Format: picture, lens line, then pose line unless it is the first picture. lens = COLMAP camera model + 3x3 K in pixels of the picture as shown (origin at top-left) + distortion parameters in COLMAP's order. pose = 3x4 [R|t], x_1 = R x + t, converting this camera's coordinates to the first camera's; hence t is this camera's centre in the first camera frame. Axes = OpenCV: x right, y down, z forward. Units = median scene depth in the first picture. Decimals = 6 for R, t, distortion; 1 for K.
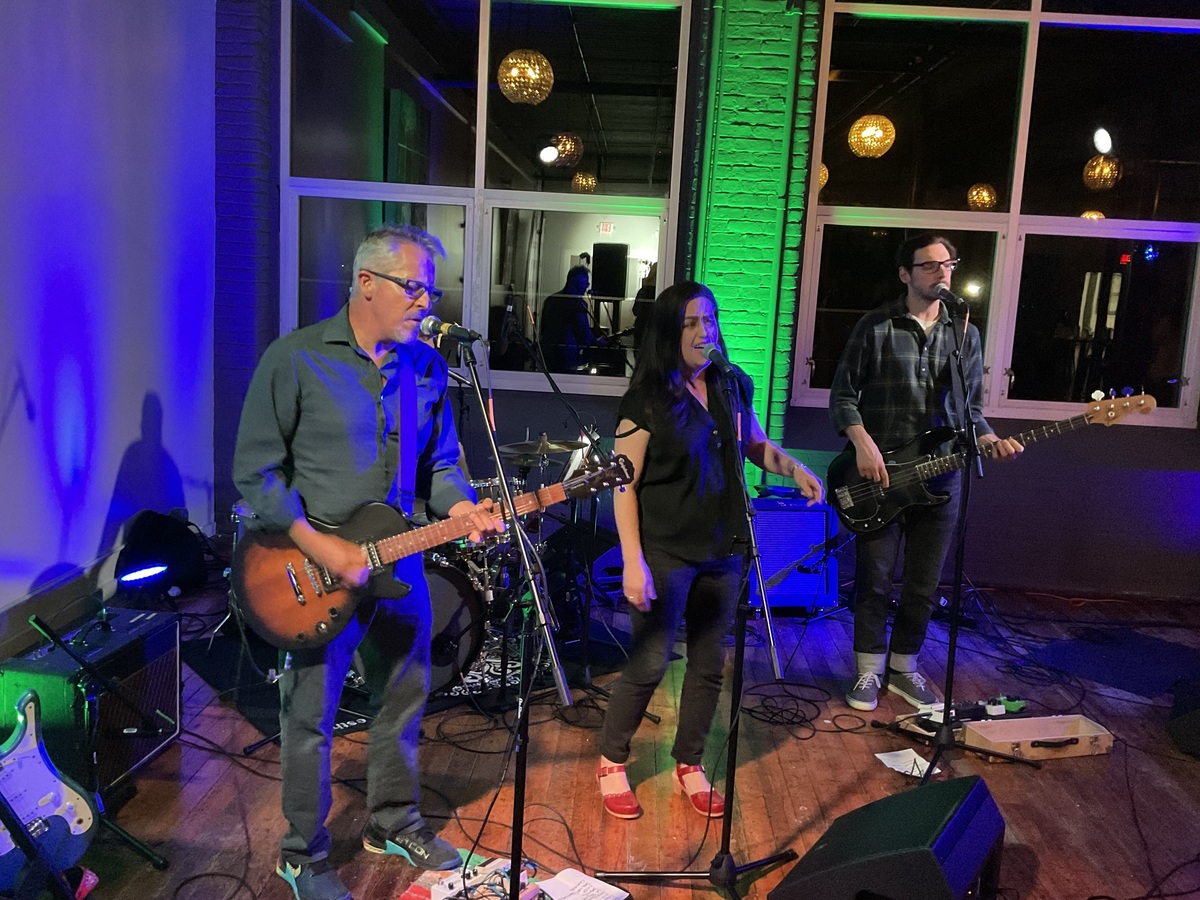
lens RADIAL K [[1154.6, 0, 570.0], [0, 1154.6, 424.8], [0, 0, 1]] dist [0.088156, 0.000000]
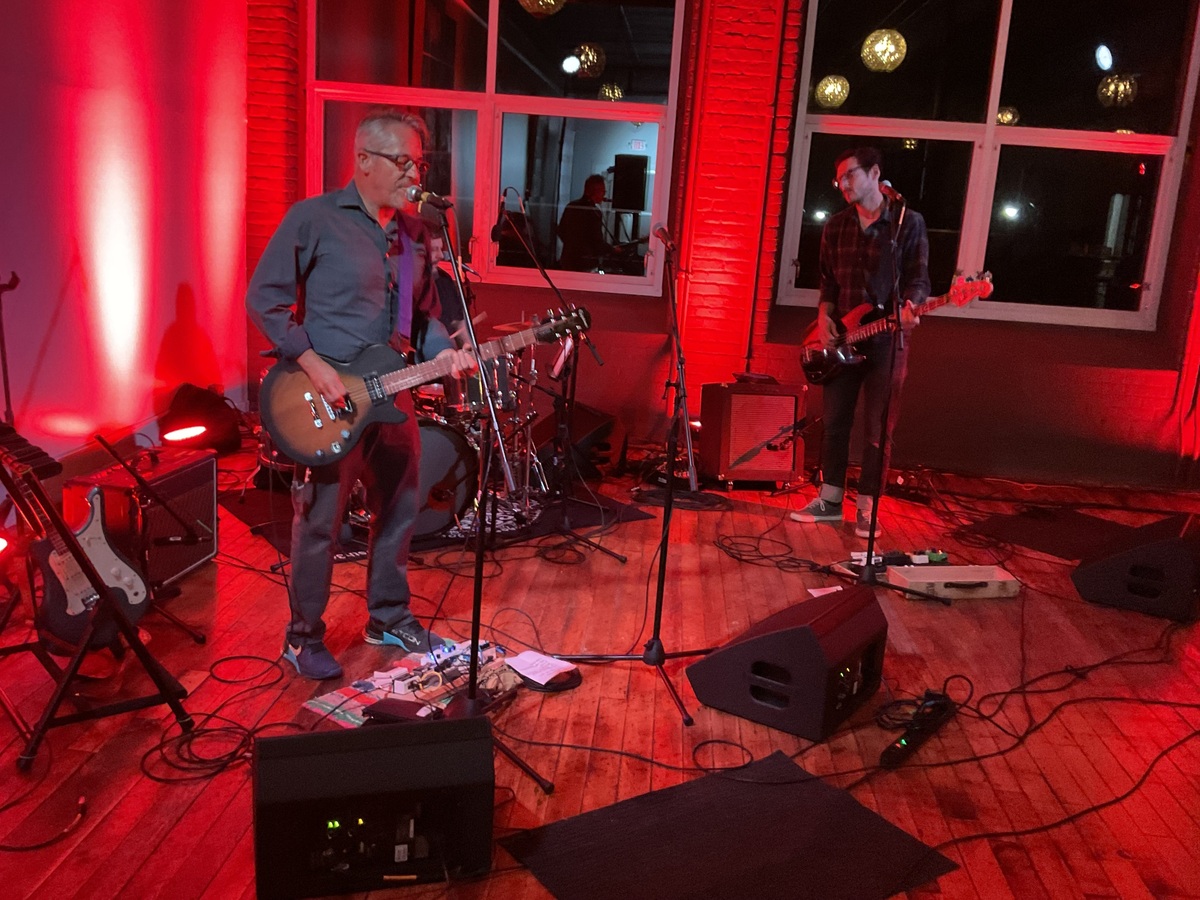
lens RADIAL K [[1154.6, 0, 580.3], [0, 1154.6, 449.2], [0, 0, 1]] dist [0.088156, 0.000000]
pose [[0.999421, 0.022240, -0.025763, 0.055671], [-0.020021, 0.996315, 0.083403, 0.045881], [0.027523, -0.082839, 0.996183, -0.138800]]
